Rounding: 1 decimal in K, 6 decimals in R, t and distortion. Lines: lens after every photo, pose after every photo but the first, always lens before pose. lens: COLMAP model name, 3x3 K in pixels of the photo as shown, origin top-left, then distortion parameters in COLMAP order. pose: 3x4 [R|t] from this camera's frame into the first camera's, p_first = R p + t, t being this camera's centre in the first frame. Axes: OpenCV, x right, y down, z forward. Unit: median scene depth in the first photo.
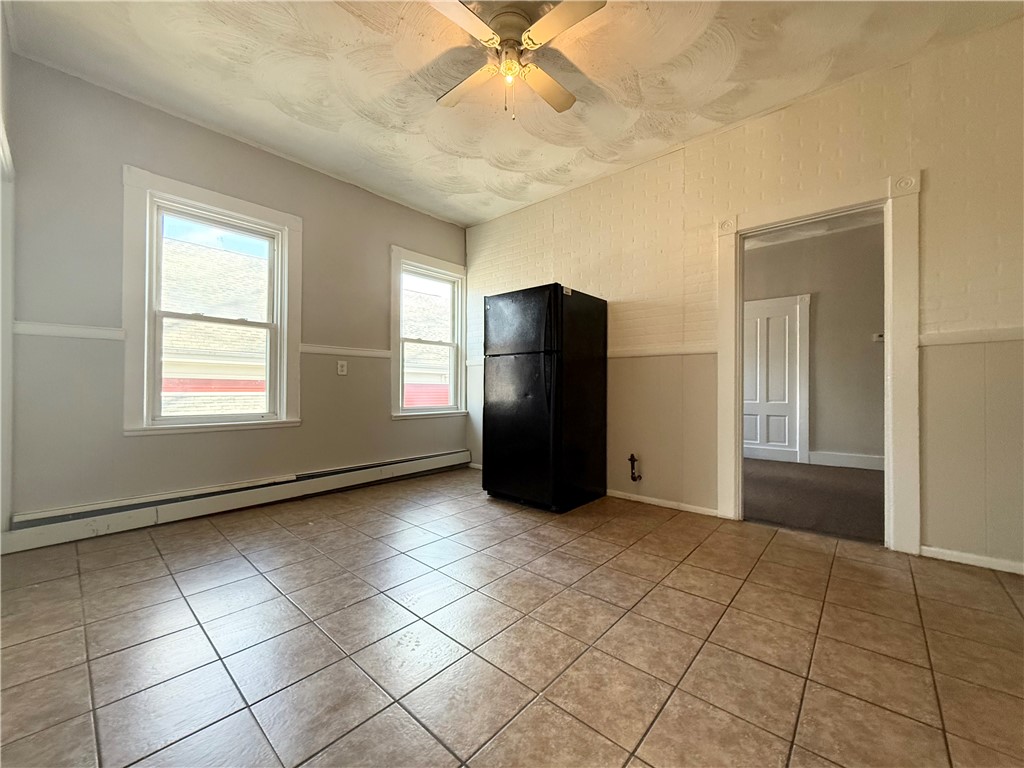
lens RADIAL K [[408.2, 0, 514.8], [0, 408.2, 386.2], [0, 0, 1]] dist [-0.000002, 0.000092]
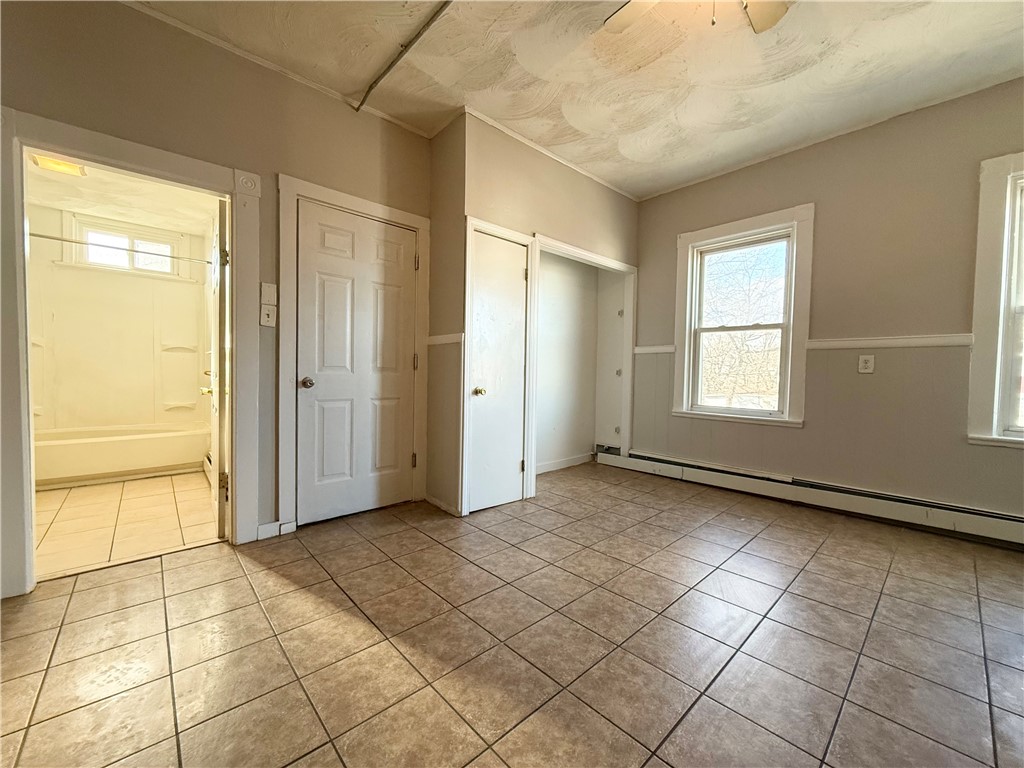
lens RADIAL K [[408.2, 0, 514.8], [0, 408.2, 386.2], [0, 0, 1]] dist [-0.000002, 0.000092]
pose [[-0.100279, 0.025086, -0.994643, 0.606476], [-0.015432, 0.999523, 0.026765, -0.017666], [0.994840, 0.018033, -0.099844, 0.560399]]
